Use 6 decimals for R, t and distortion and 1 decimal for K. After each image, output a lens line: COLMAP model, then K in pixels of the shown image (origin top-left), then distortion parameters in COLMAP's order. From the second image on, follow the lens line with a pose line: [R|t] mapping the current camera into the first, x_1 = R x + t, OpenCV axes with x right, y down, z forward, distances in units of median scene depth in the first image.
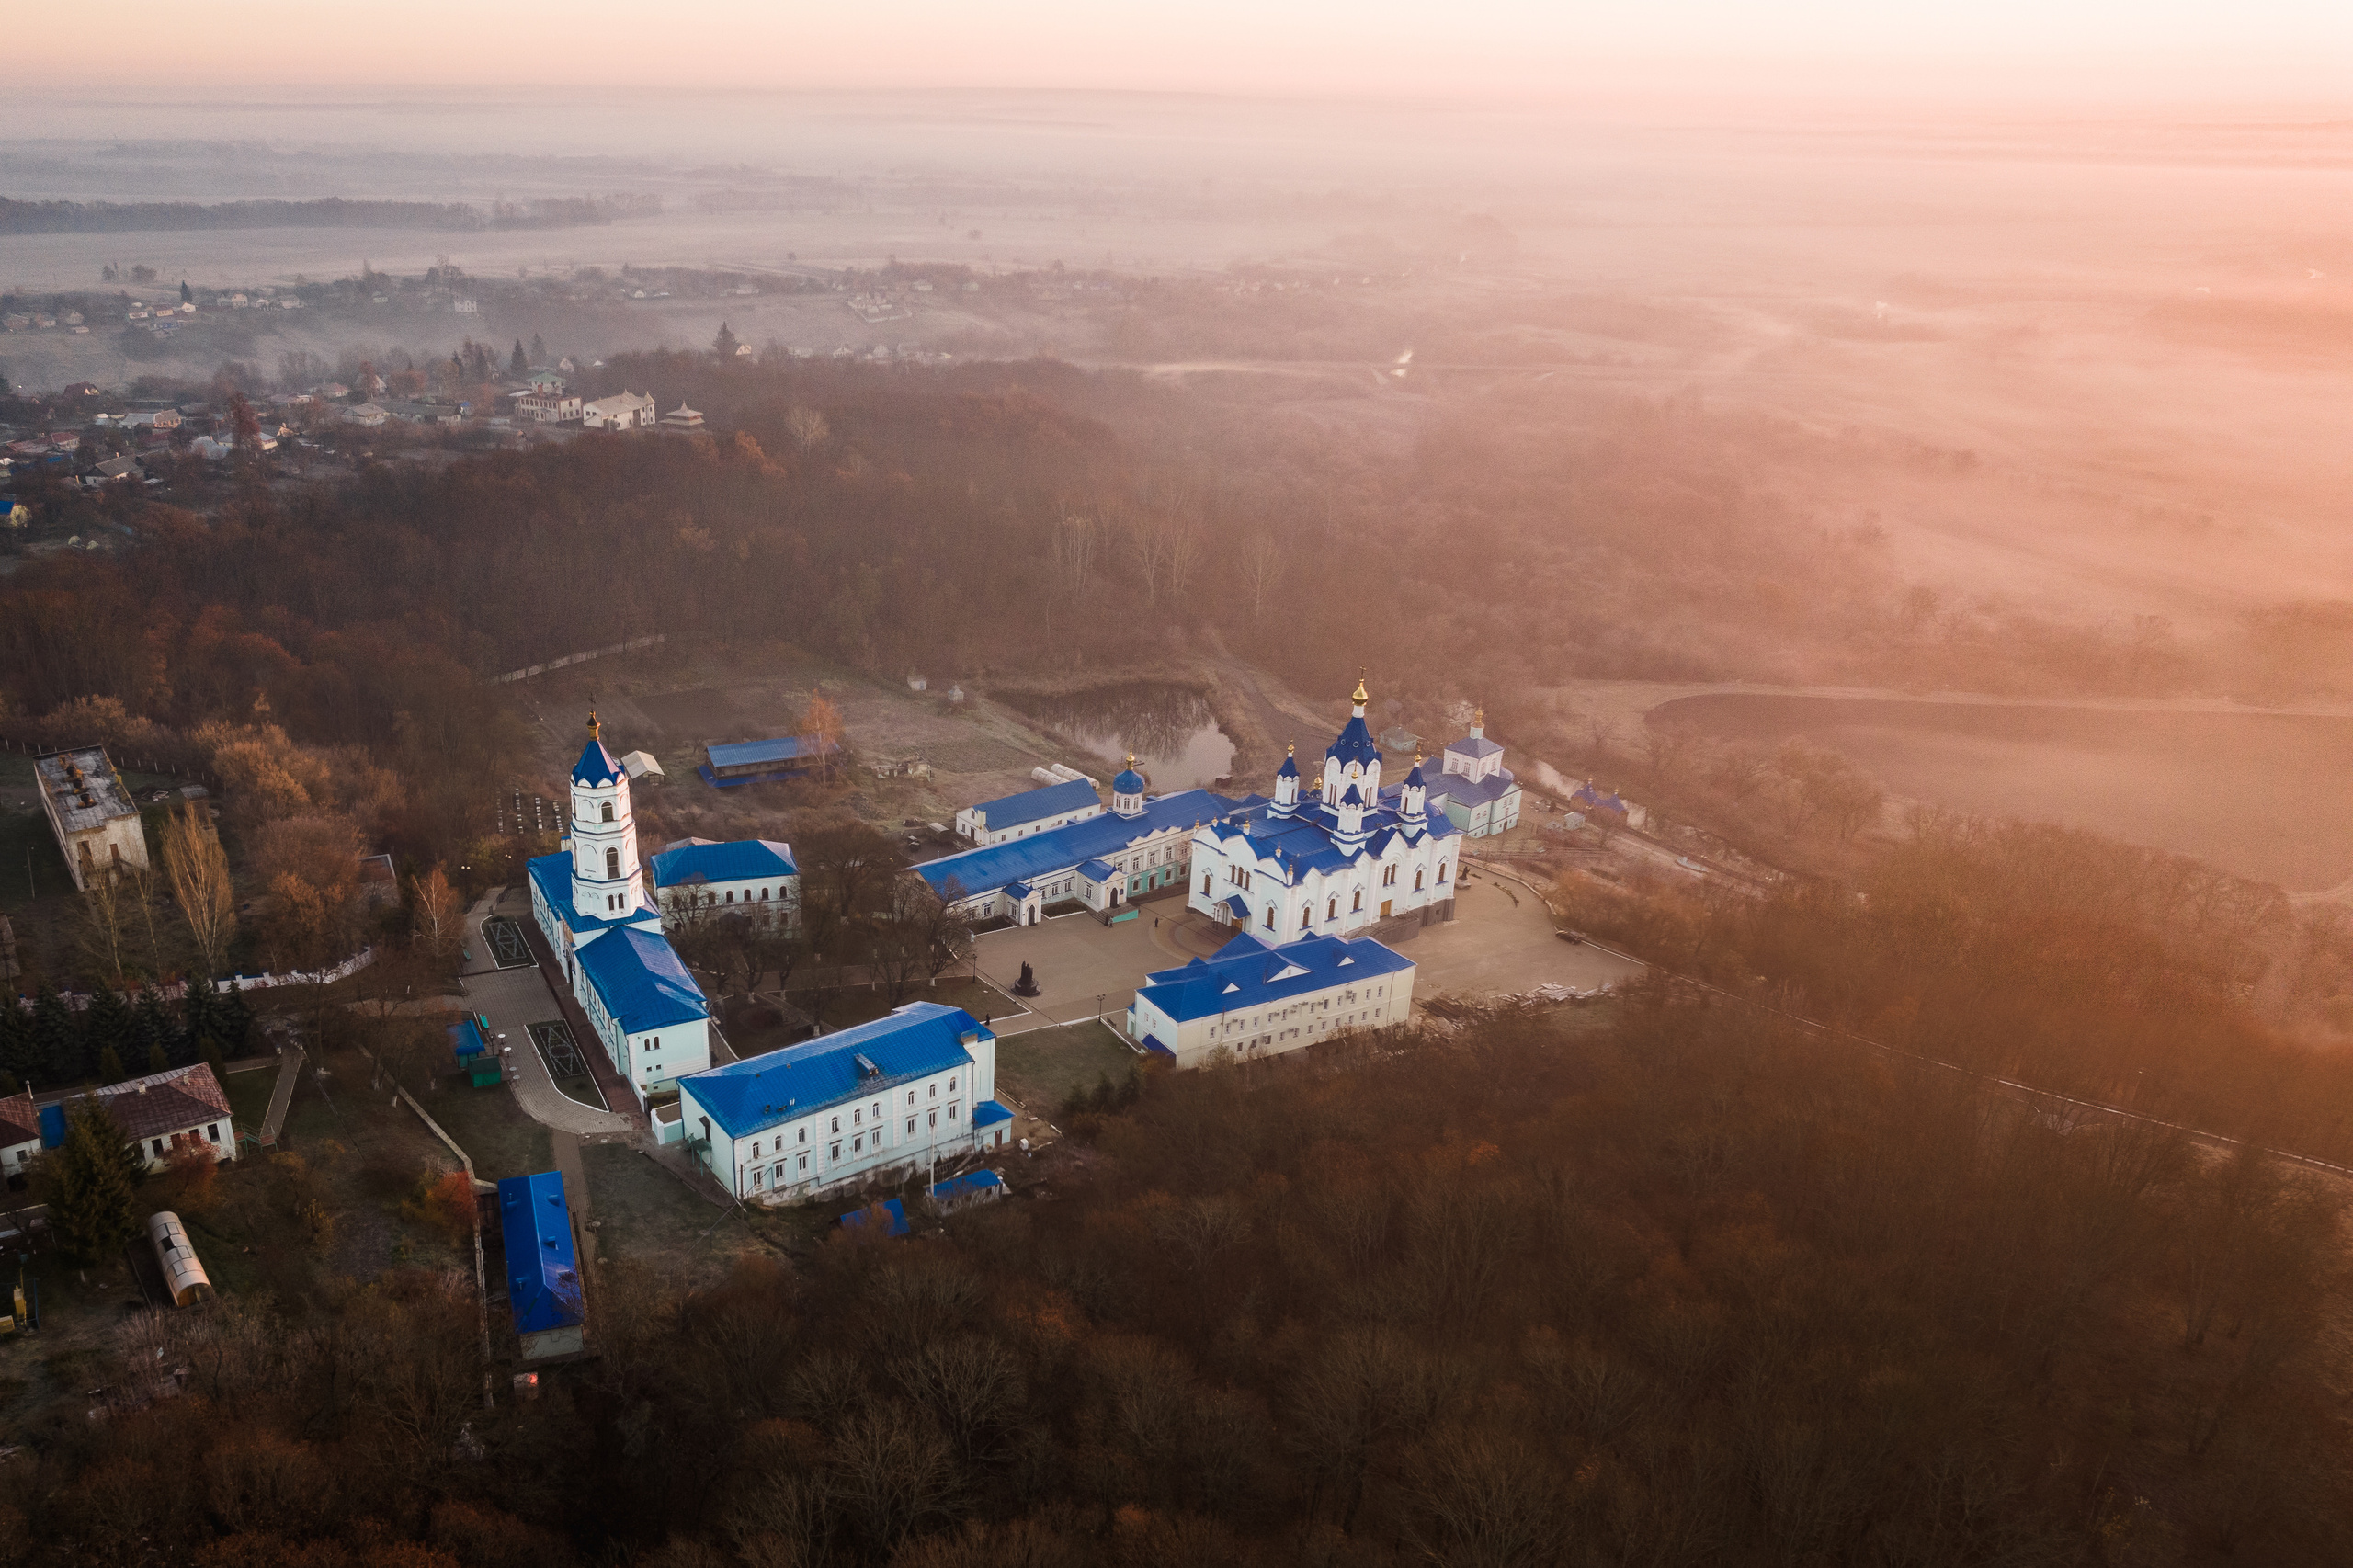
lens RADIAL K [[1760.1, 0, 982.4], [0, 1760.1, 912.2], [0, 0, 1]] dist [-0.006834, -0.150026]
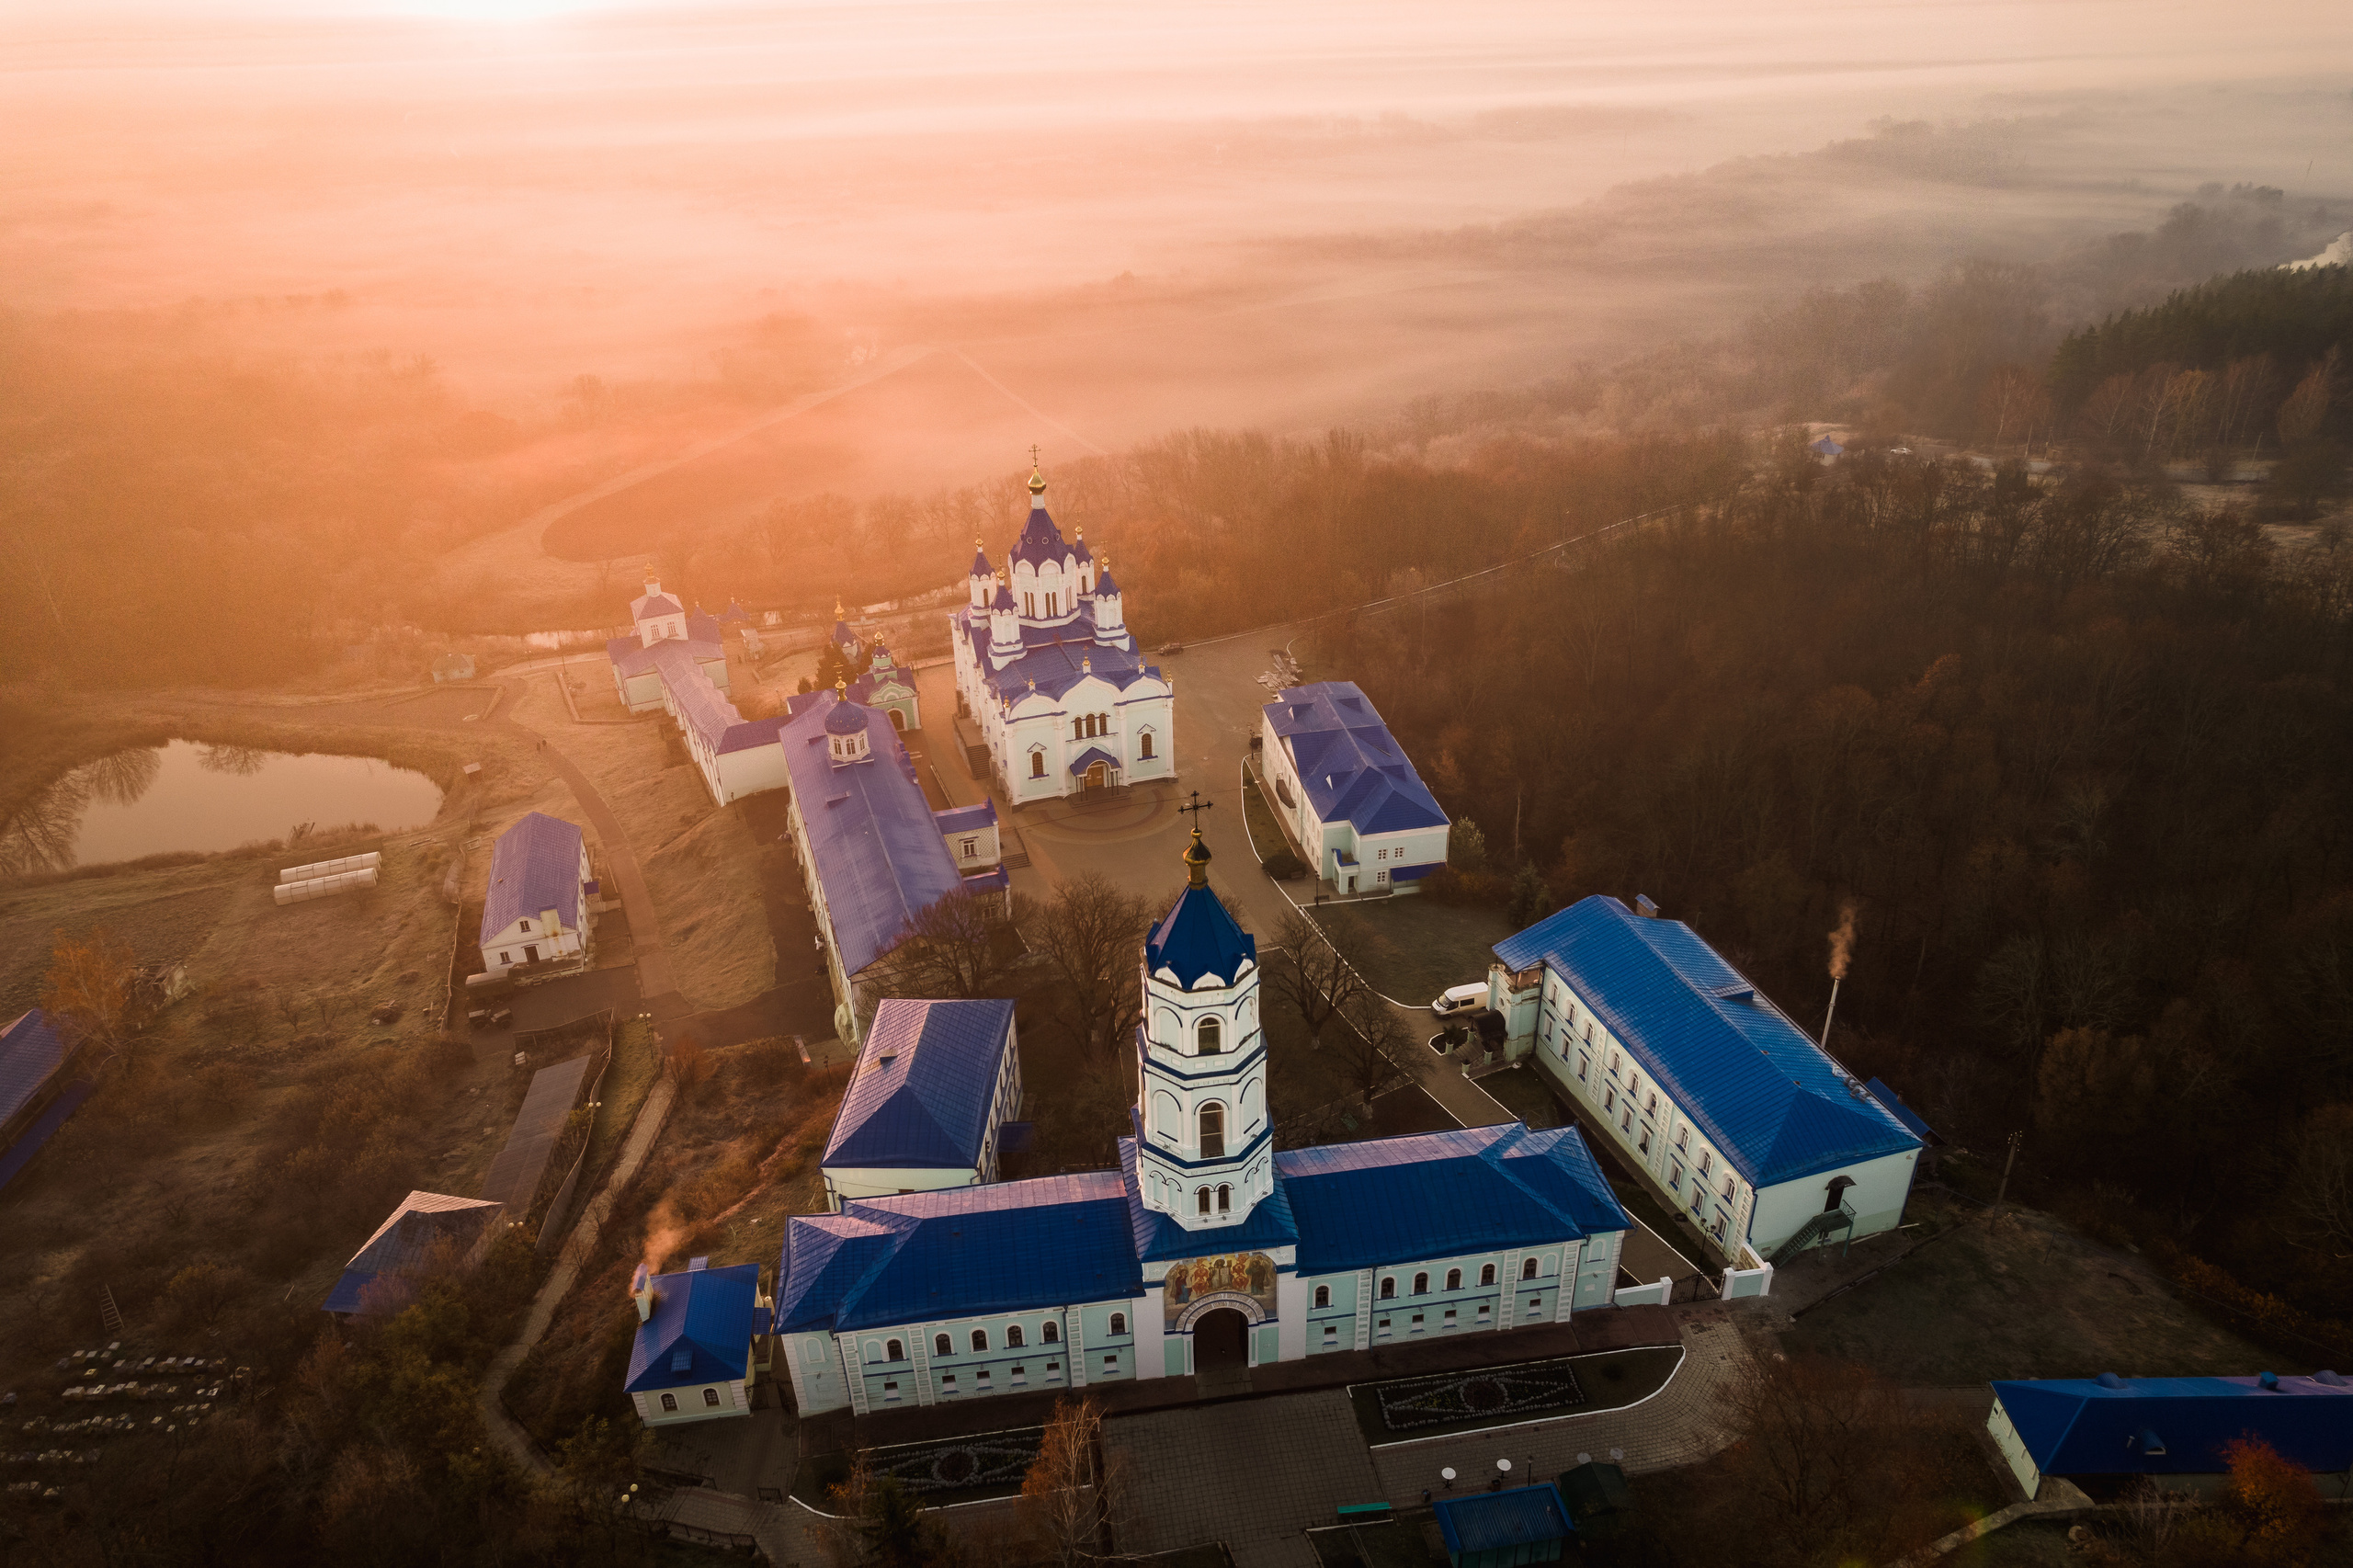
lens RADIAL K [[1504.4, 0, 1176.5], [0, 1504.4, 784.0], [0, 0, 1]] dist [-0.070681, 0.063065]
pose [[0.287688, -0.464914, 0.837312, -0.429538], [0.435736, 0.842084, 0.317851, -0.197525], [-0.852860, 0.273405, 0.444837, 0.648604]]
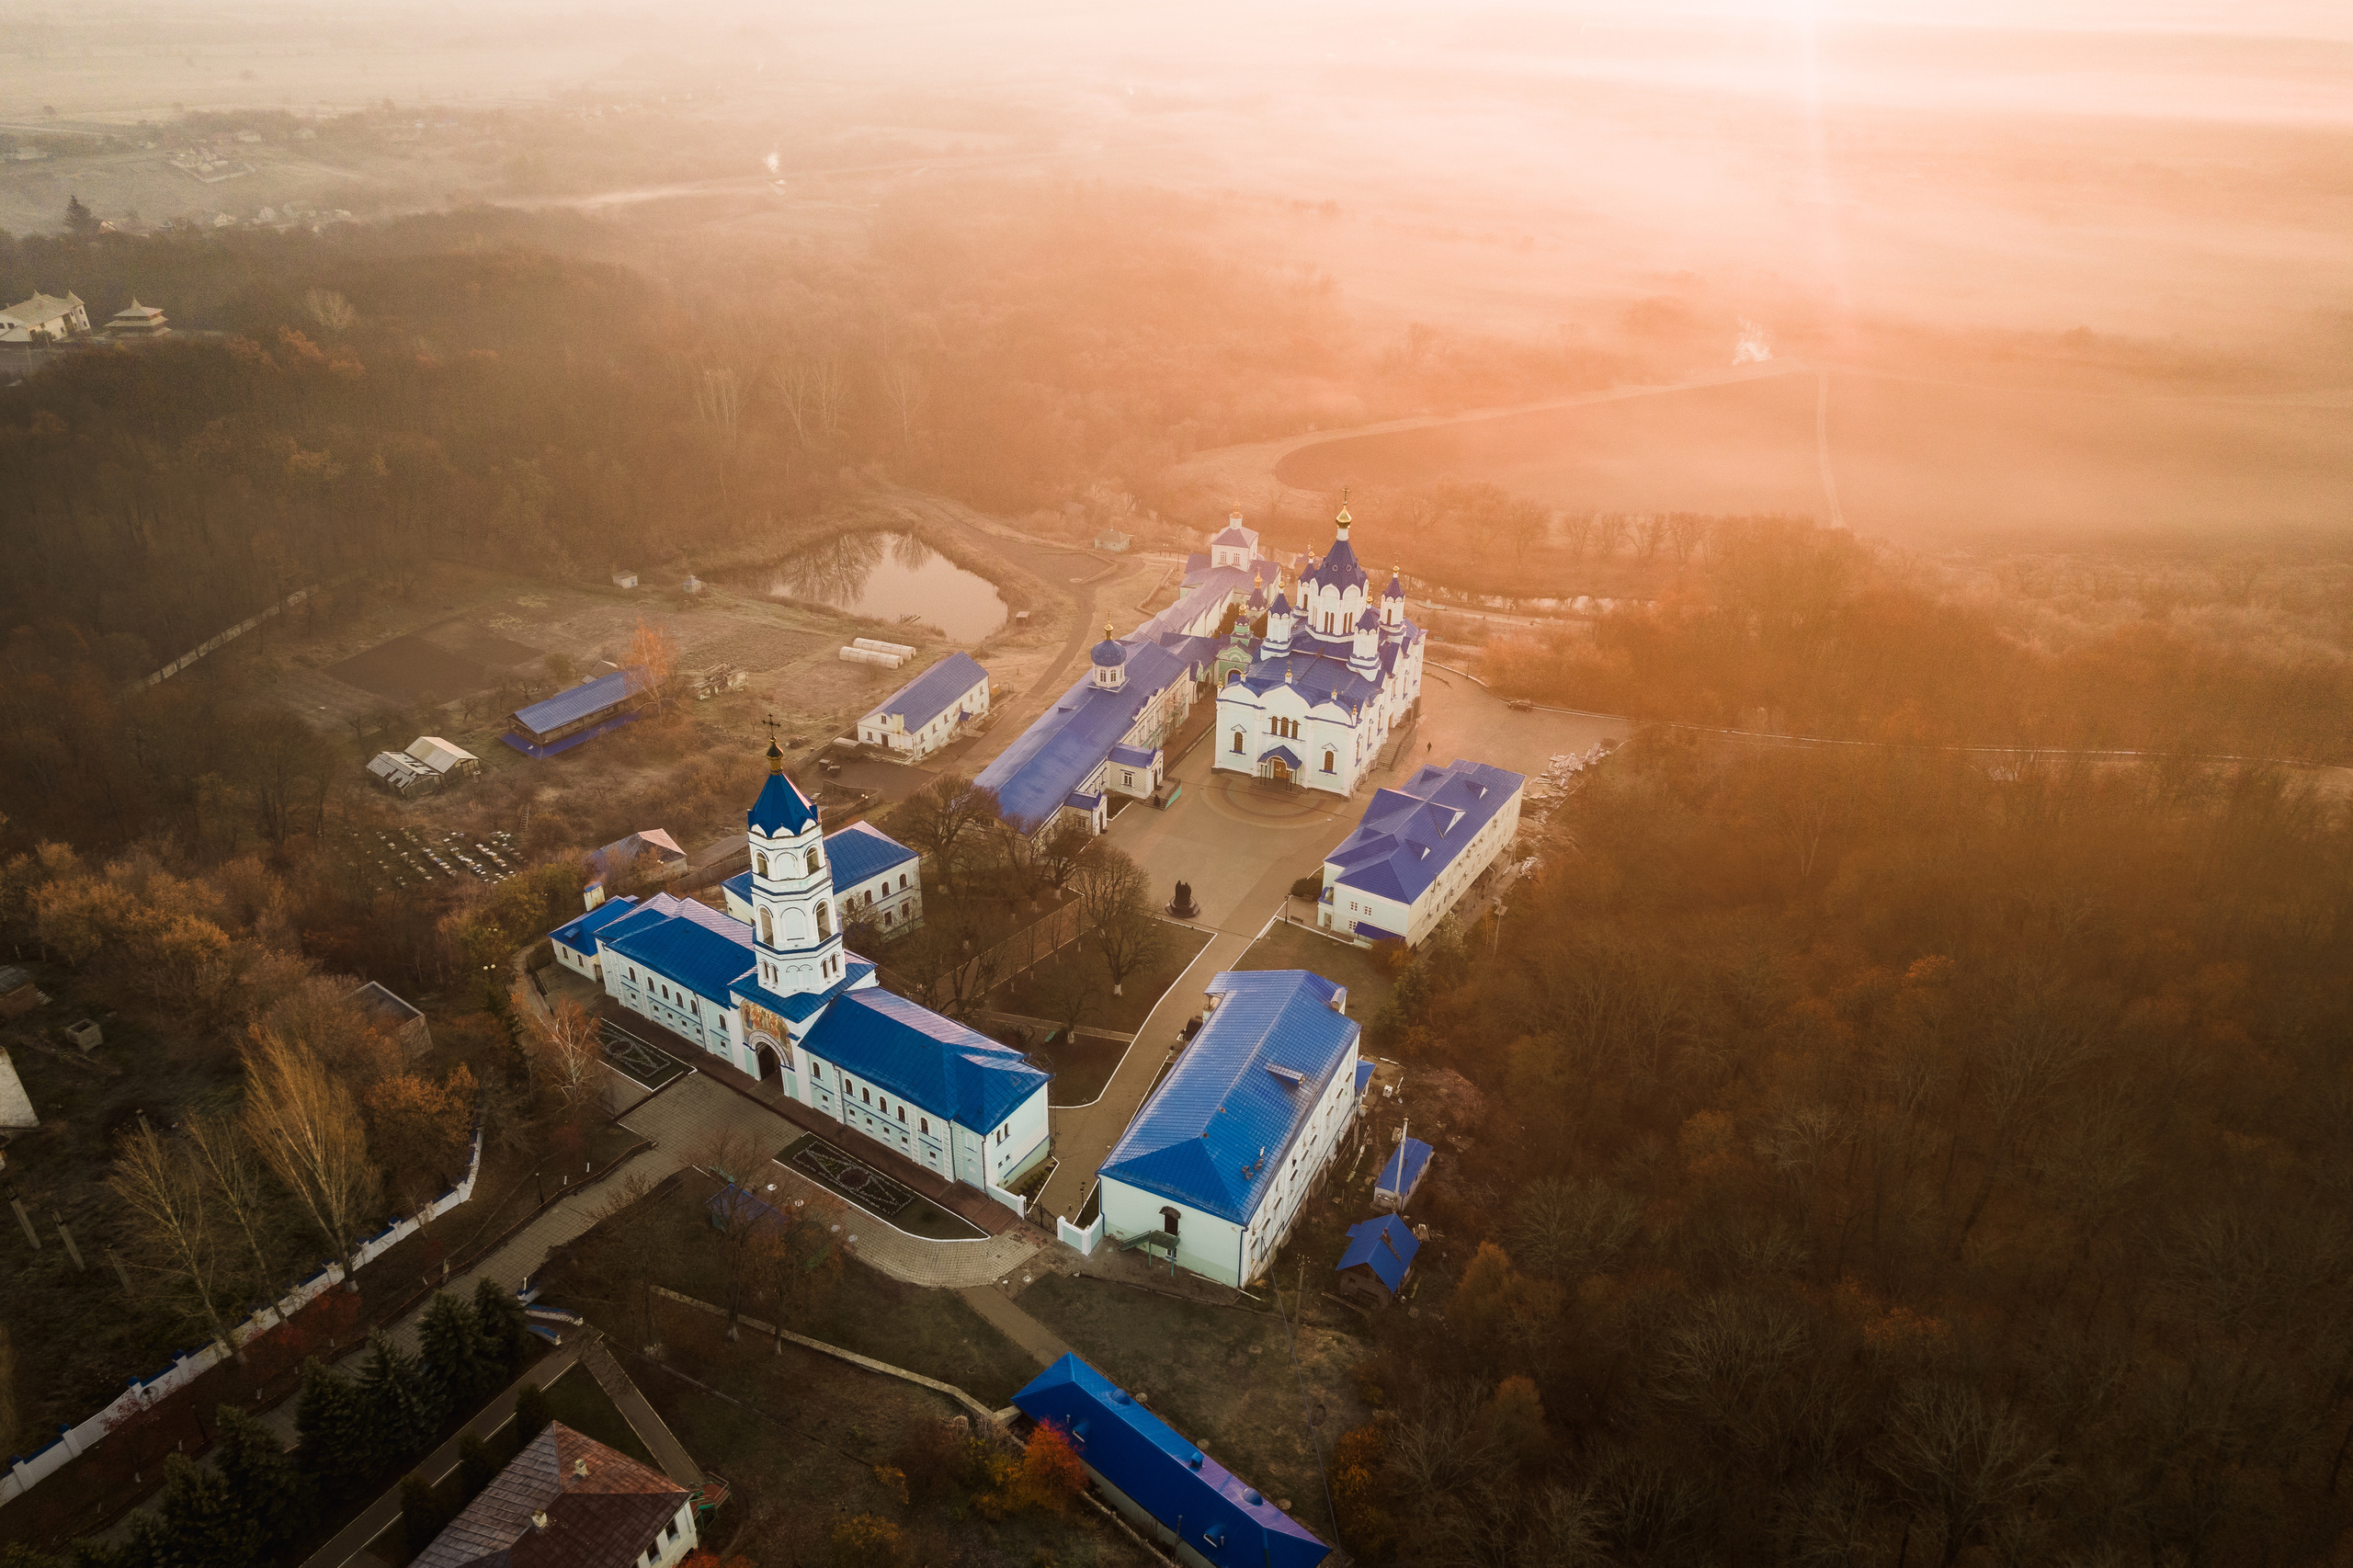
lens RADIAL K [[1567.0, 0, 1129.6], [0, 1567.0, 810.9], [0, 0, 1]] dist [-0.040934, -0.000687]
pose [[0.863118, -0.261644, 0.431938, -0.302921], [0.222092, 0.964829, 0.140646, -0.112950], [-0.453545, -0.025464, 0.890869, 0.266678]]
